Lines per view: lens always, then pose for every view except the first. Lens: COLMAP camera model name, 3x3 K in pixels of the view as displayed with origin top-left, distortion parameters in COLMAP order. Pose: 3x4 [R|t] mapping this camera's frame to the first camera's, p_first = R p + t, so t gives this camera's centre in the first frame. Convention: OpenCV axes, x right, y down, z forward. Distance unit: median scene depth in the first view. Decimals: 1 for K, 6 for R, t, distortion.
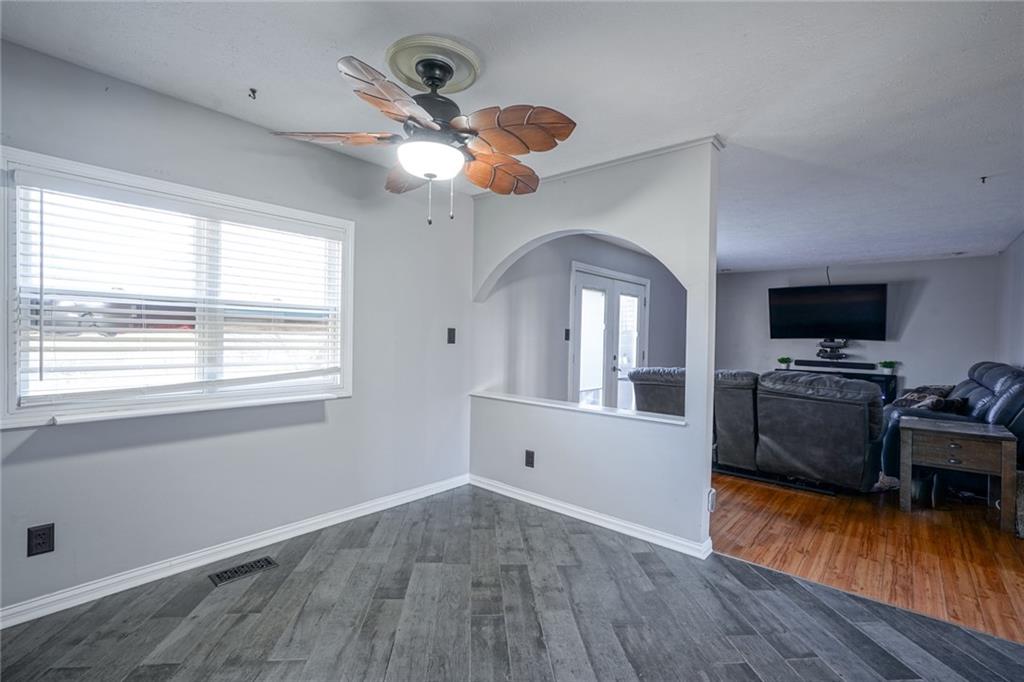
lens RADIAL K [[464.5, 0, 513.3], [0, 464.5, 339.2], [0, 0, 1]] dist [-0.002470, -0.000449]
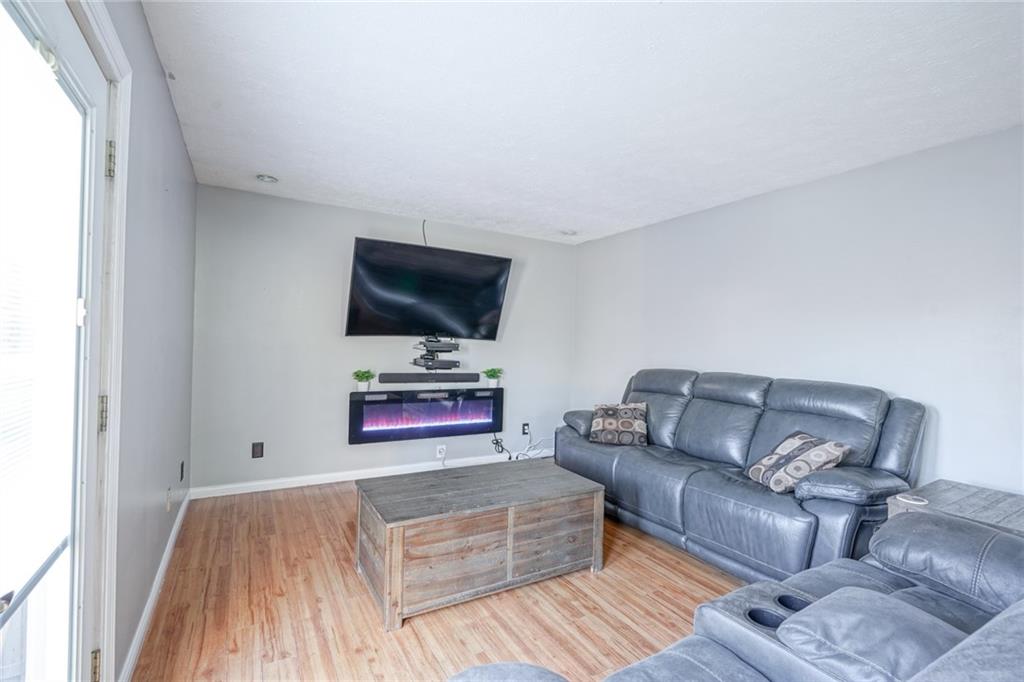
lens RADIAL K [[464.5, 0, 513.1], [0, 464.5, 339.3], [0, 0, 1]] dist [-0.002470, -0.000449]
pose [[0.330757, -0.000692, 0.943716, 0.132702], [-0.013076, 0.999900, 0.005316, -0.002428], [-0.943625, -0.014098, 0.330715, 0.697724]]
